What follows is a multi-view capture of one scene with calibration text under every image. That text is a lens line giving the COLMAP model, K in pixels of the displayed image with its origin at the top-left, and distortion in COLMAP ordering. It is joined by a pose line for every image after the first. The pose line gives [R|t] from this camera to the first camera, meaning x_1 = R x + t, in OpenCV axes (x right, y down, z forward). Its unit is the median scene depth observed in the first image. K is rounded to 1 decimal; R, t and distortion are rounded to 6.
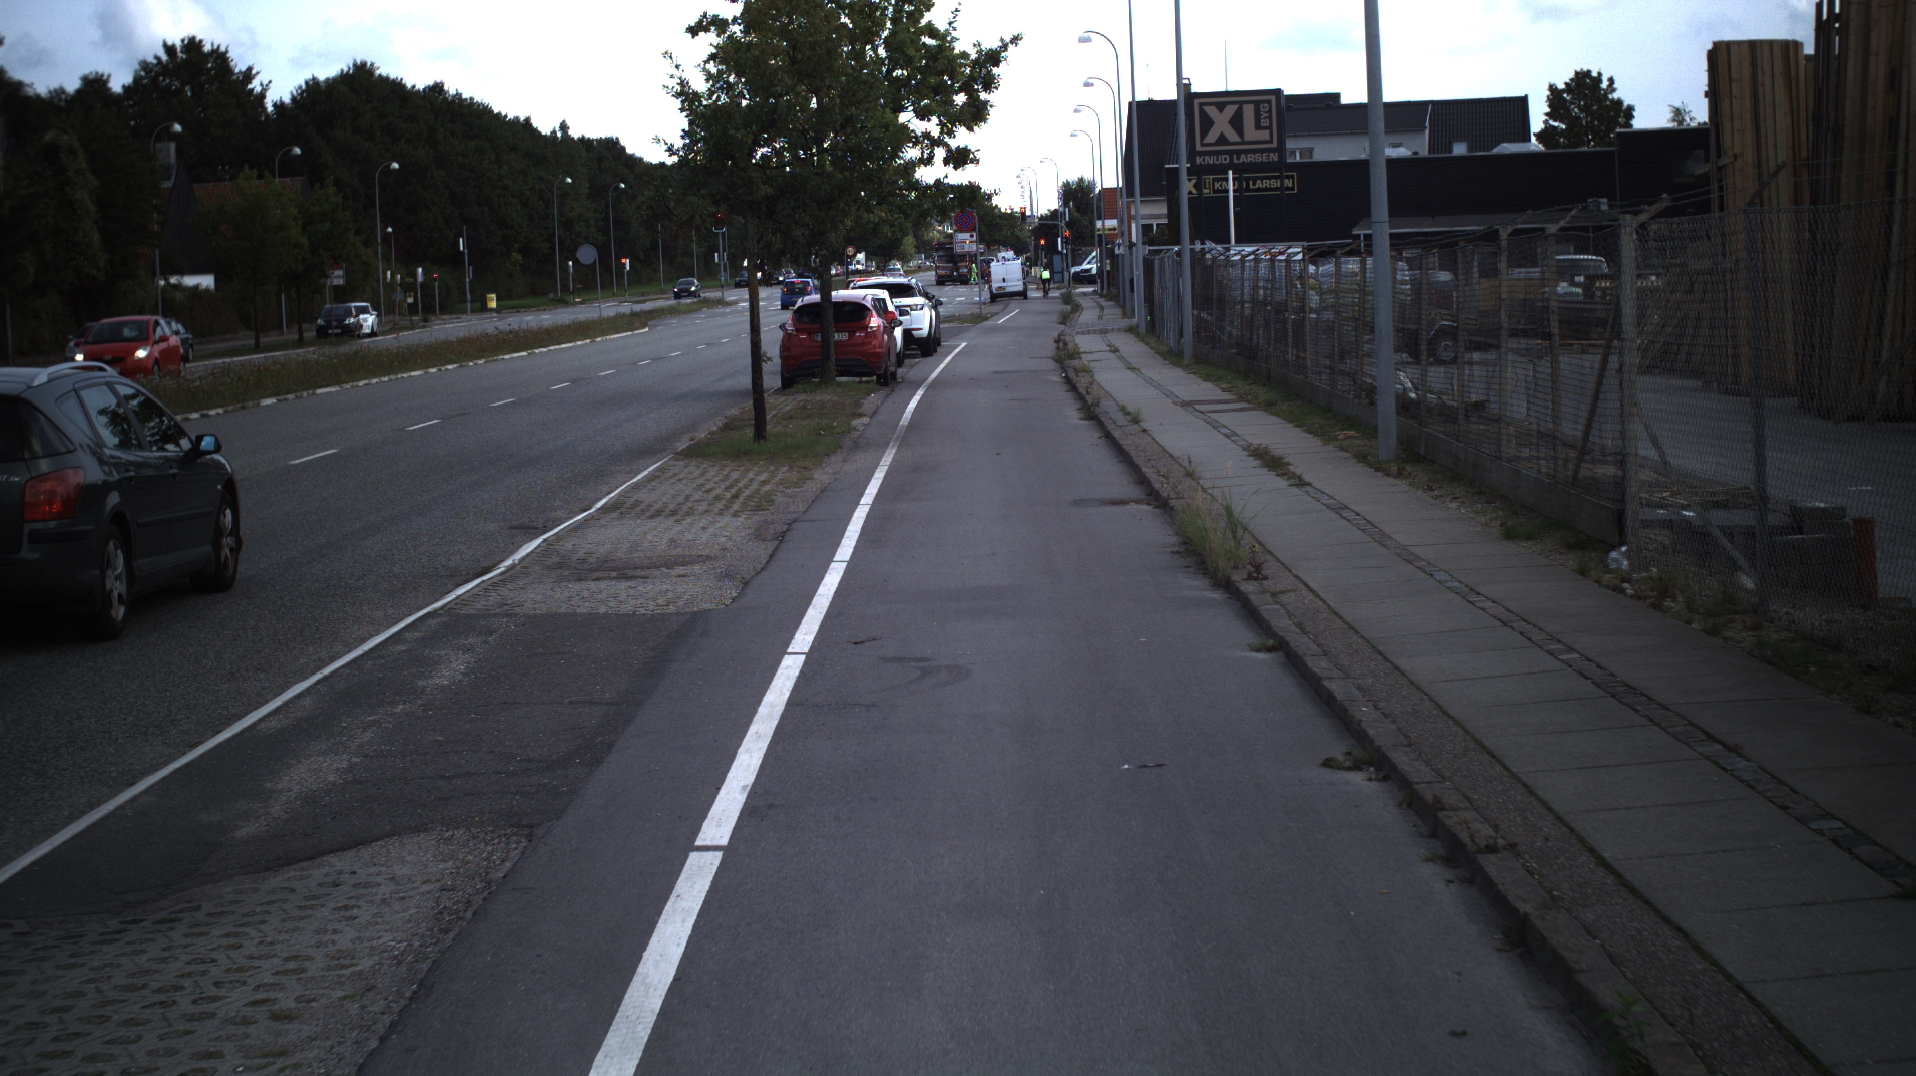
lens RADIAL K [[3155.5, 0, 958.0], [0, 3155.5, 538.0], [0, 0, 1]] dist [-0.262885, 0.271776]
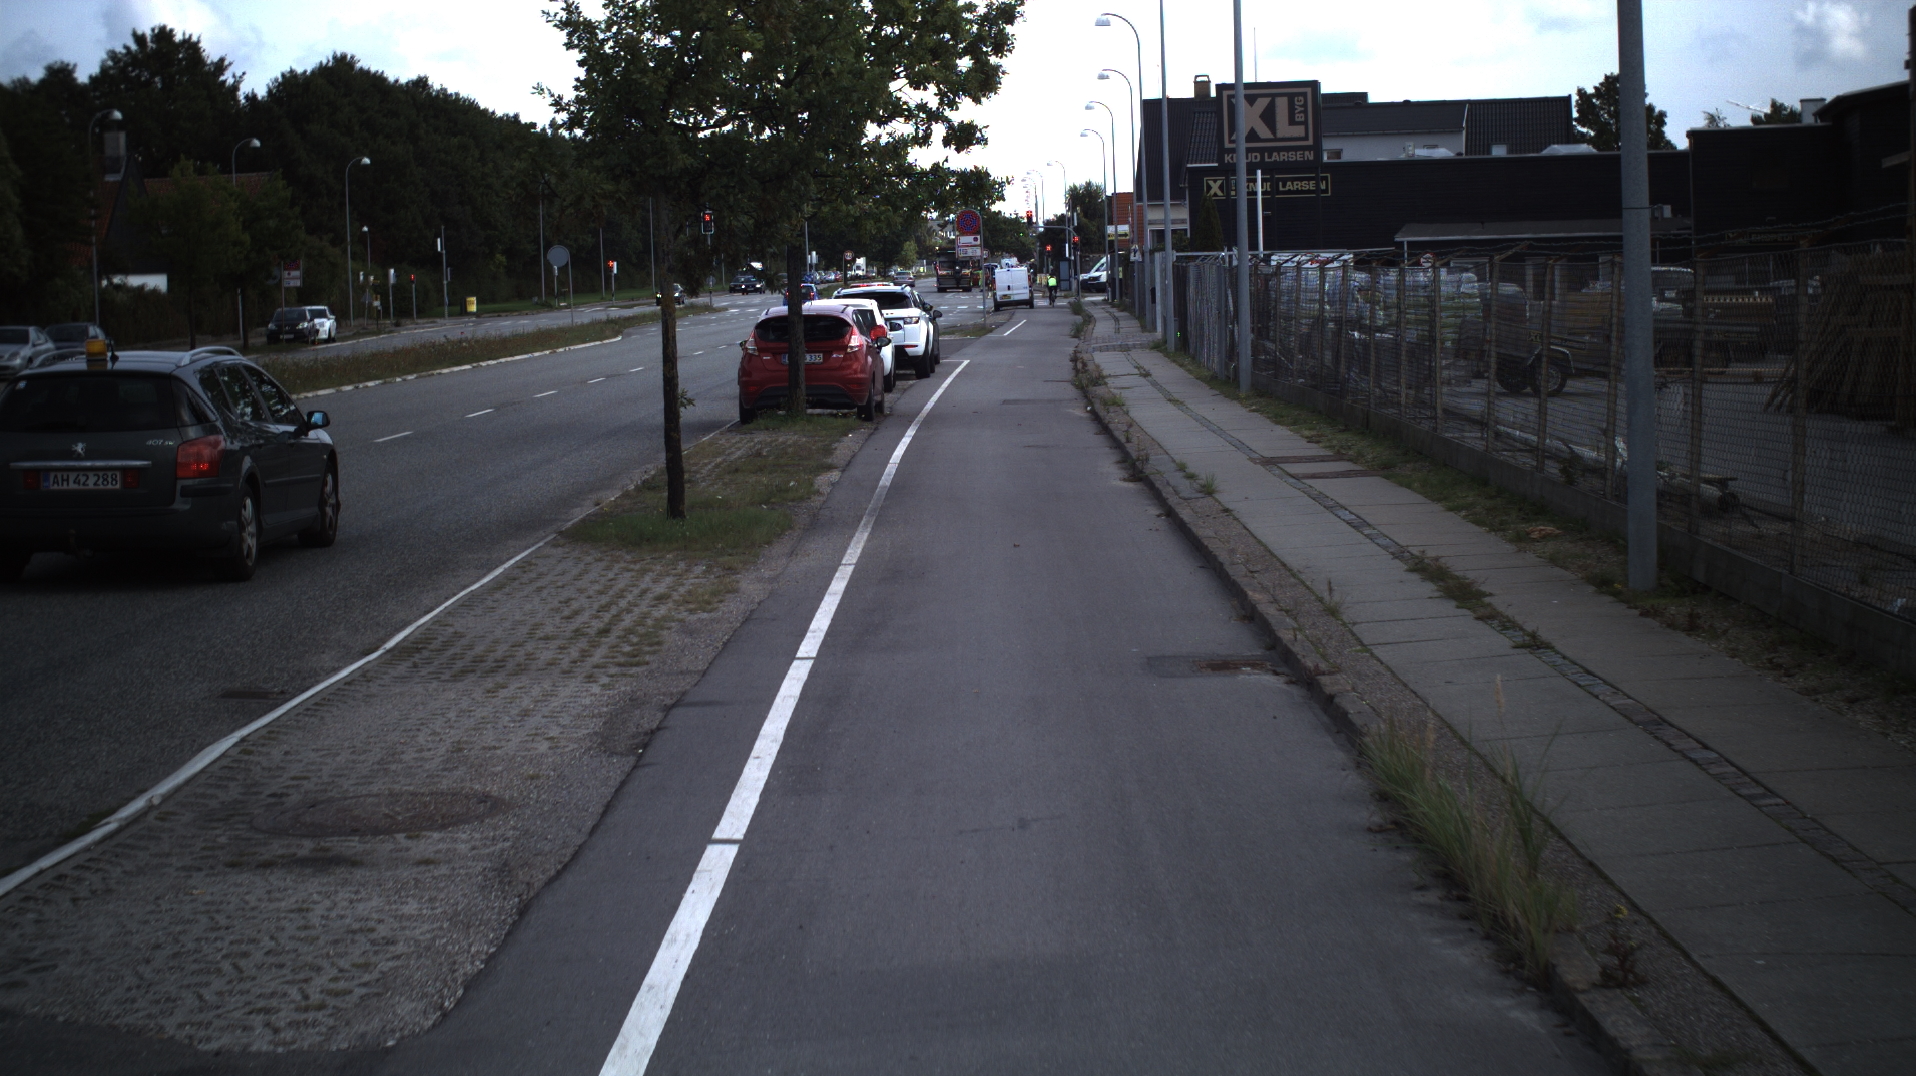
lens RADIAL K [[3155.5, 0, 958.0], [0, 3155.5, 538.0], [0, 0, 1]] dist [-0.262885, 0.271776]
pose [[0.999958, 0.009213, 0.000012, 0.000044], [-0.009213, 0.999956, -0.002030, -0.007953], [-0.000031, 0.002030, 0.999998, 0.092694]]
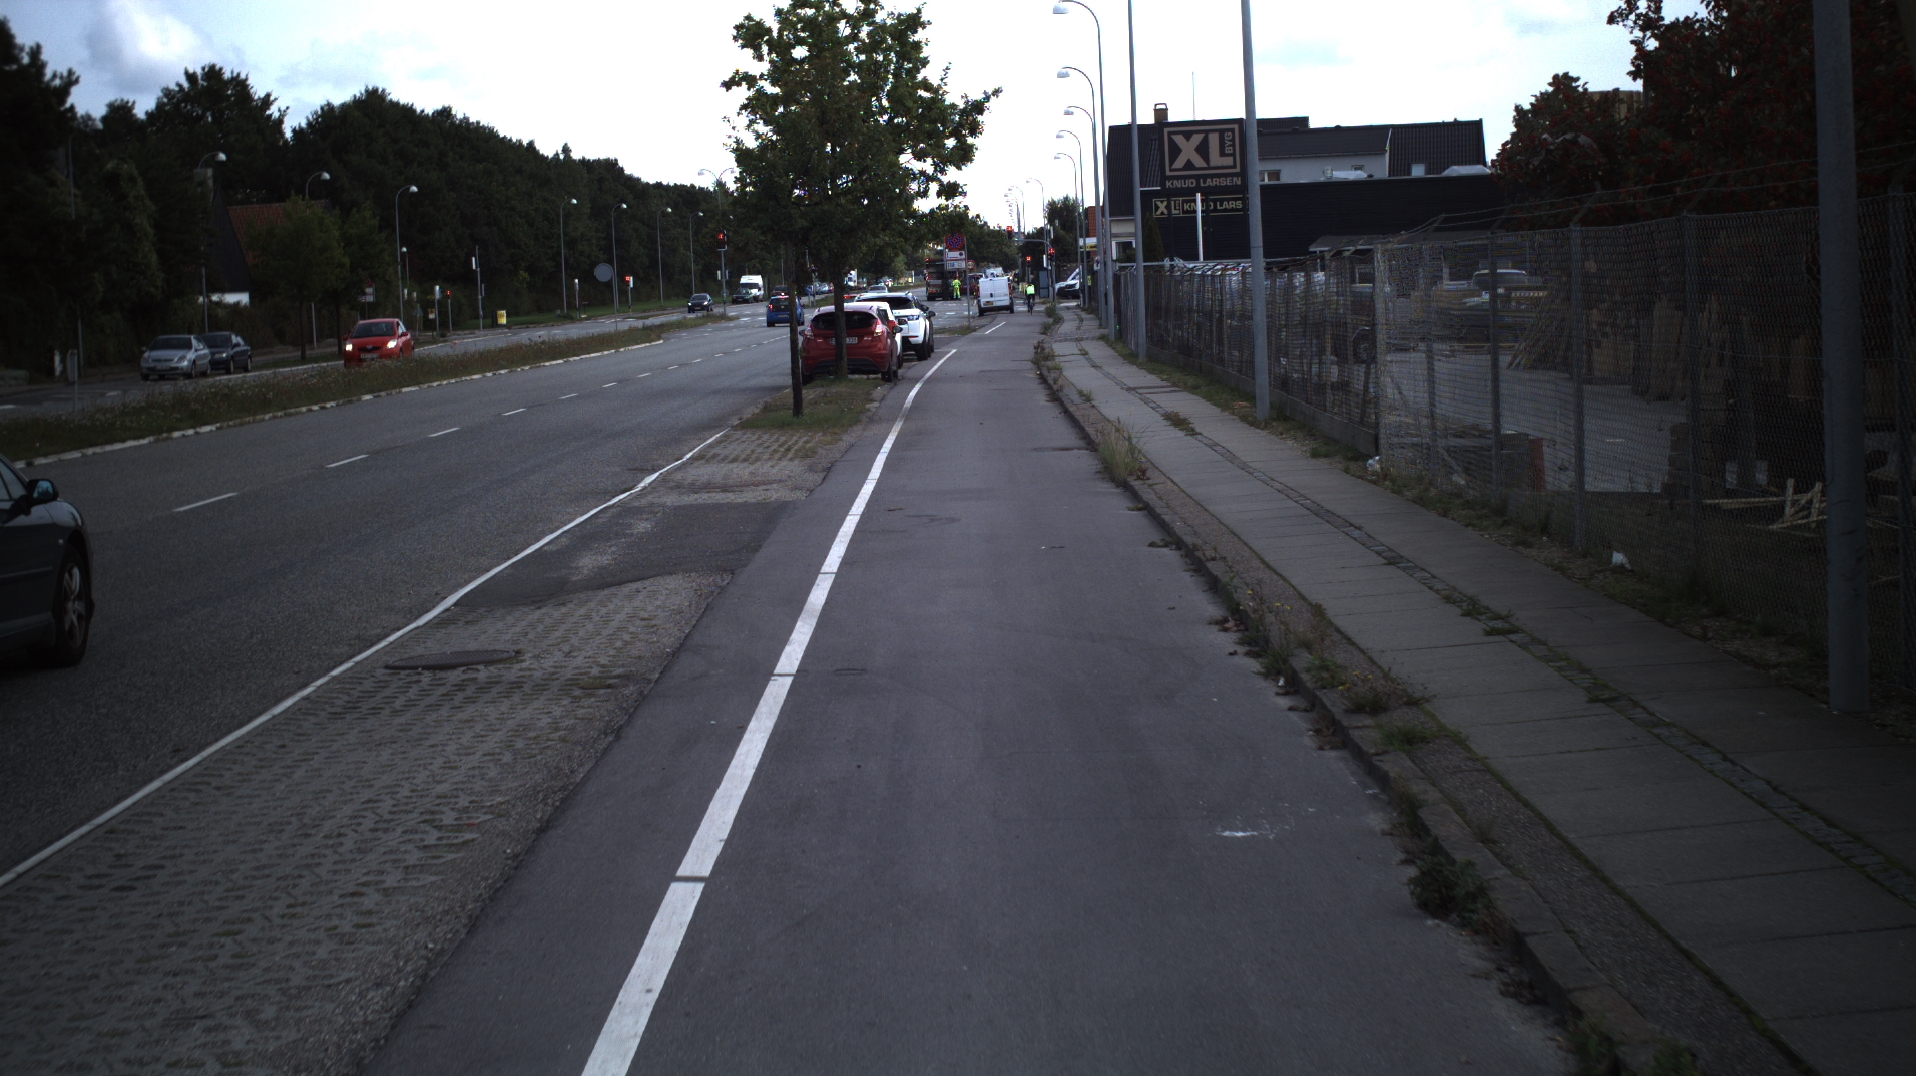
lens RADIAL K [[3155.5, 0, 958.0], [0, 3155.5, 538.0], [0, 0, 1]] dist [-0.262885, 0.271776]
pose [[0.999987, -0.004268, 0.002951, -0.000287], [0.004283, 0.999977, -0.005192, 0.008231], [-0.002929, 0.005204, 0.999982, -0.092848]]
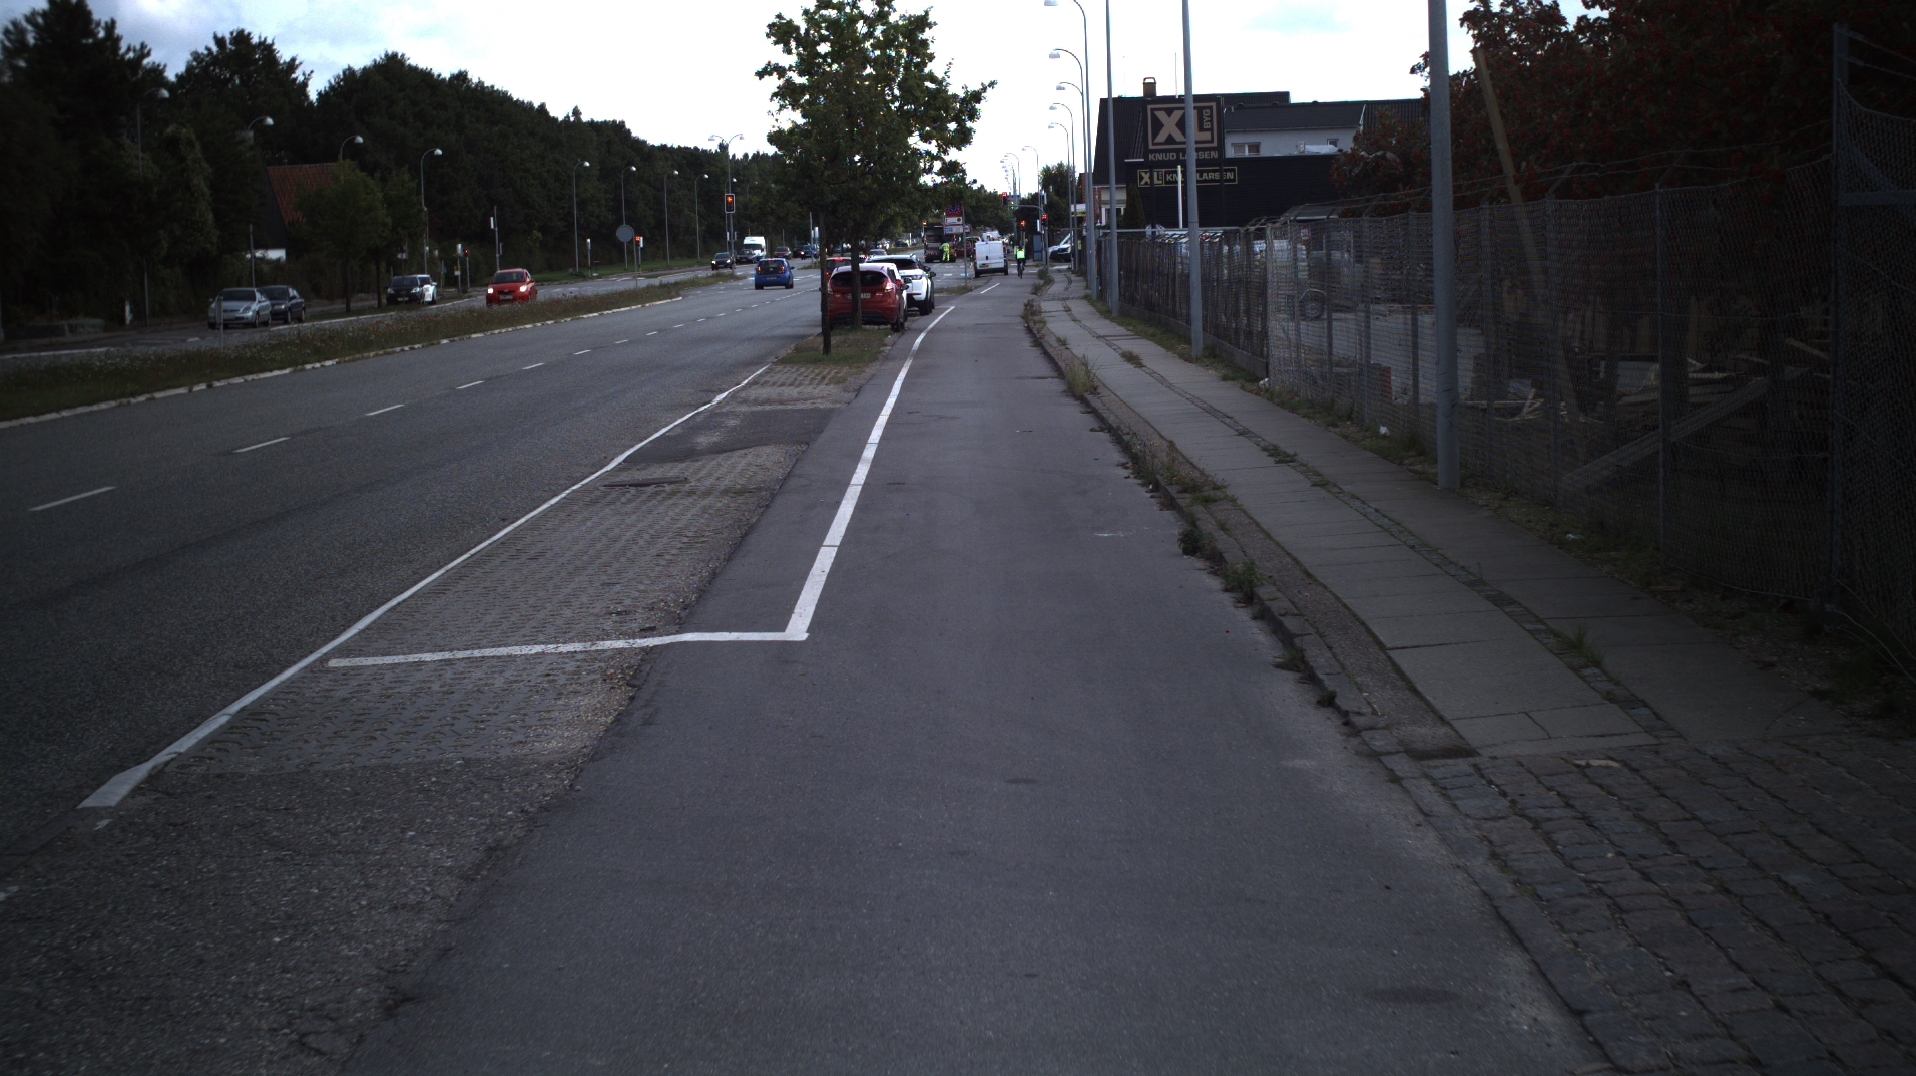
lens RADIAL K [[3155.5, 0, 958.0], [0, 3155.5, 538.0], [0, 0, 1]] dist [-0.262885, 0.271776]
pose [[0.999976, 0.004897, 0.004925, -0.001256], [-0.004930, 0.999965, 0.006699, 0.015857], [-0.004892, -0.006723, 0.999965, -0.185651]]
